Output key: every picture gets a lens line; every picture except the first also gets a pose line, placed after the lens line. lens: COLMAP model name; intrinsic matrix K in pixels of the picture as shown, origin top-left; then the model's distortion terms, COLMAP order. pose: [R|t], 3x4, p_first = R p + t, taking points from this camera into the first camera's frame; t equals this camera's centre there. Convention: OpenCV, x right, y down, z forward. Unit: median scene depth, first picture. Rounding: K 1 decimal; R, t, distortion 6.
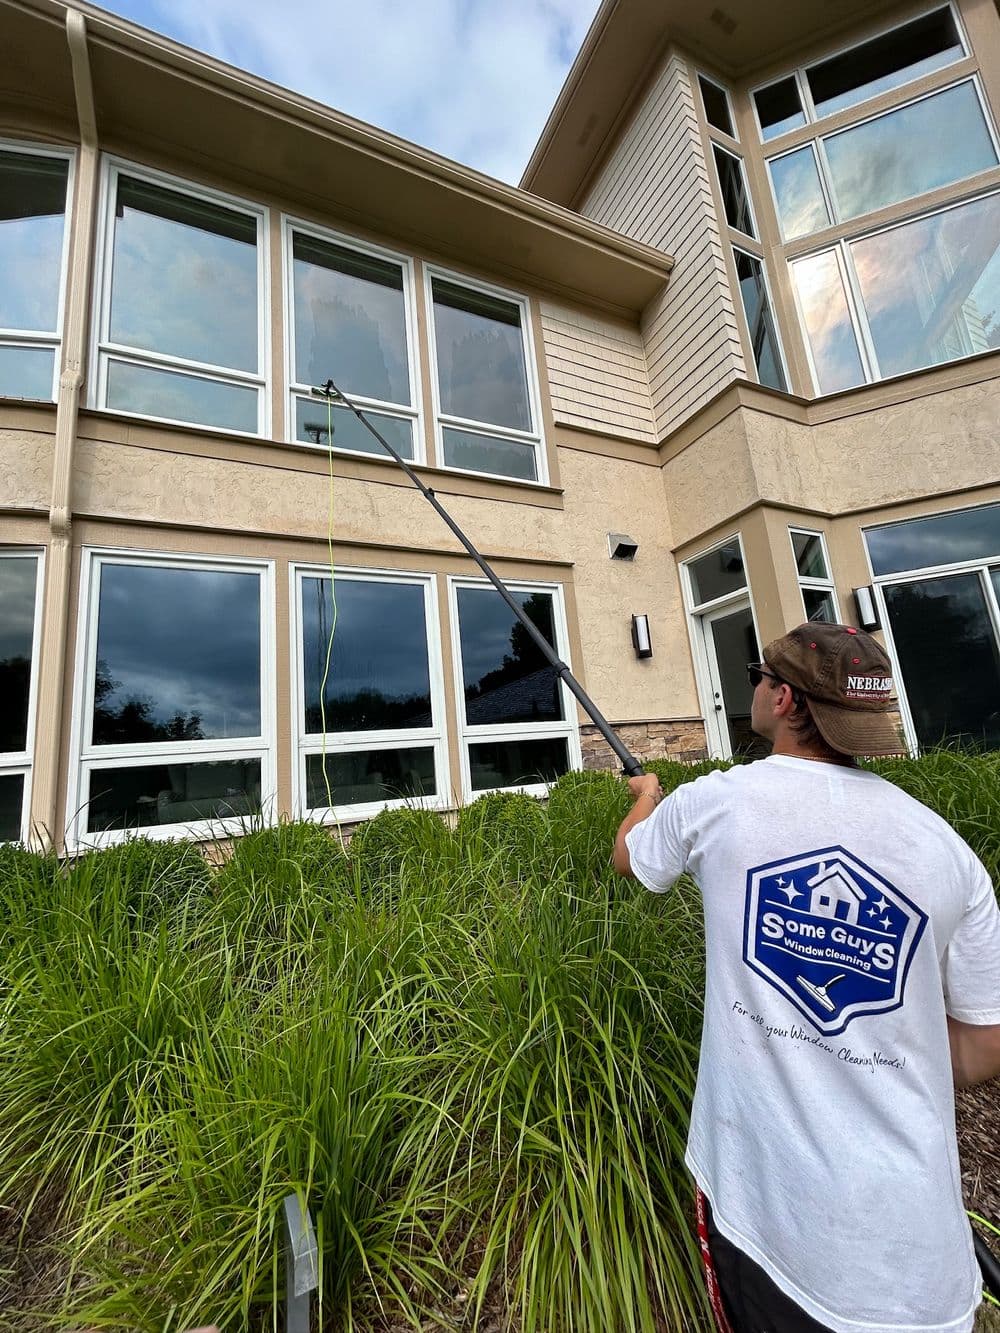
lens RADIAL K [[531.6, 0, 500.0], [0, 531.6, 666.5], [0, 0, 1]] dist [-0.001141, -0.000127]
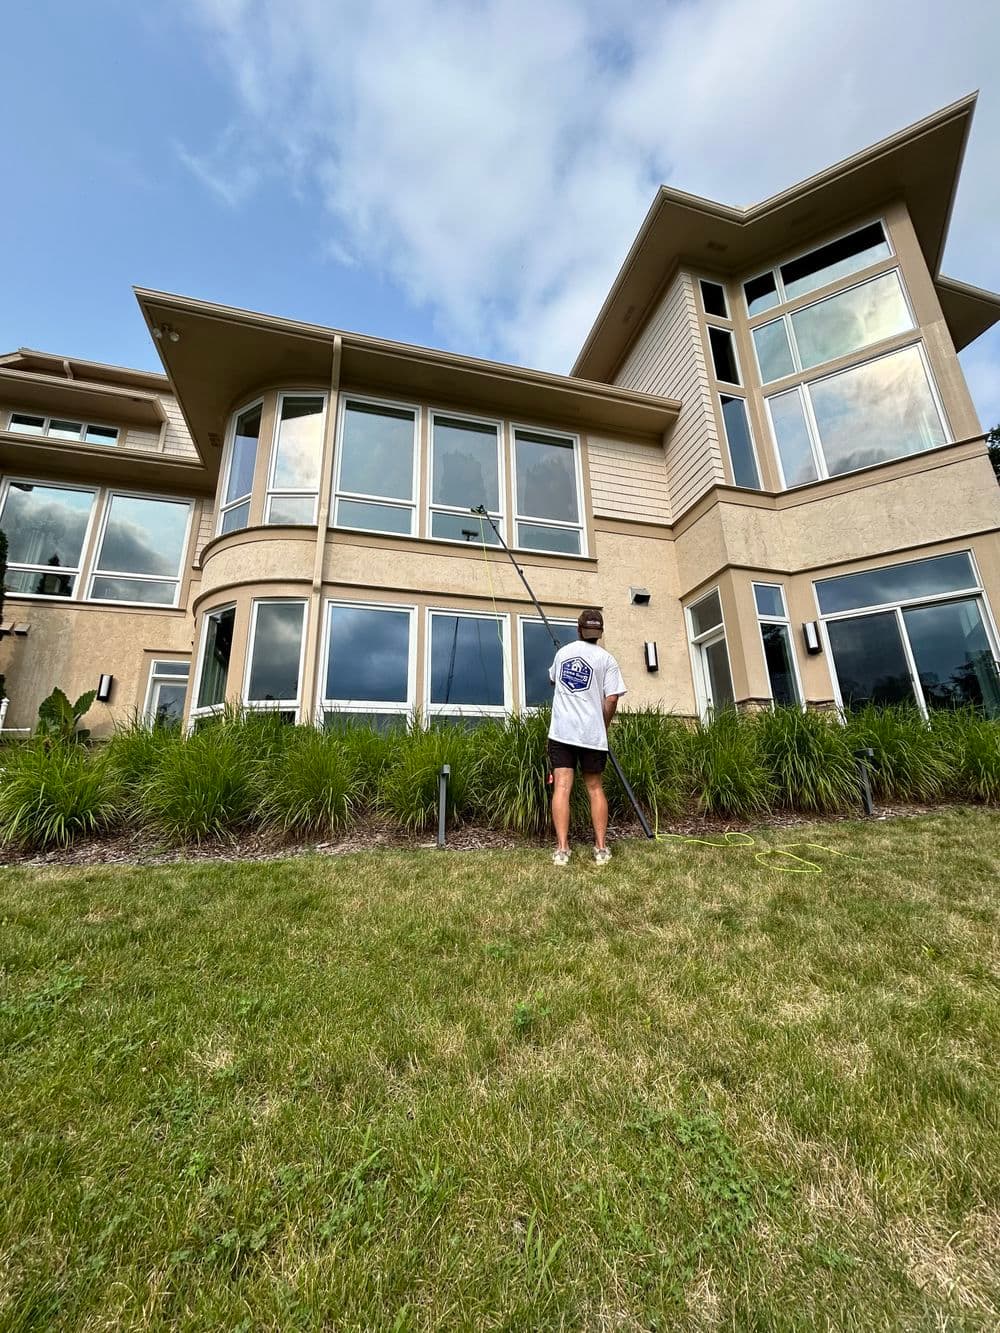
lens RADIAL K [[531.6, 0, 500.0], [0, 531.6, 666.5], [0, 0, 1]] dist [-0.001141, -0.000127]
pose [[0.982993, 0.014597, -0.183063, 0.127700], [-0.032453, 0.994955, -0.094926, 0.121824], [0.180753, 0.099253, 0.978508, -0.493744]]
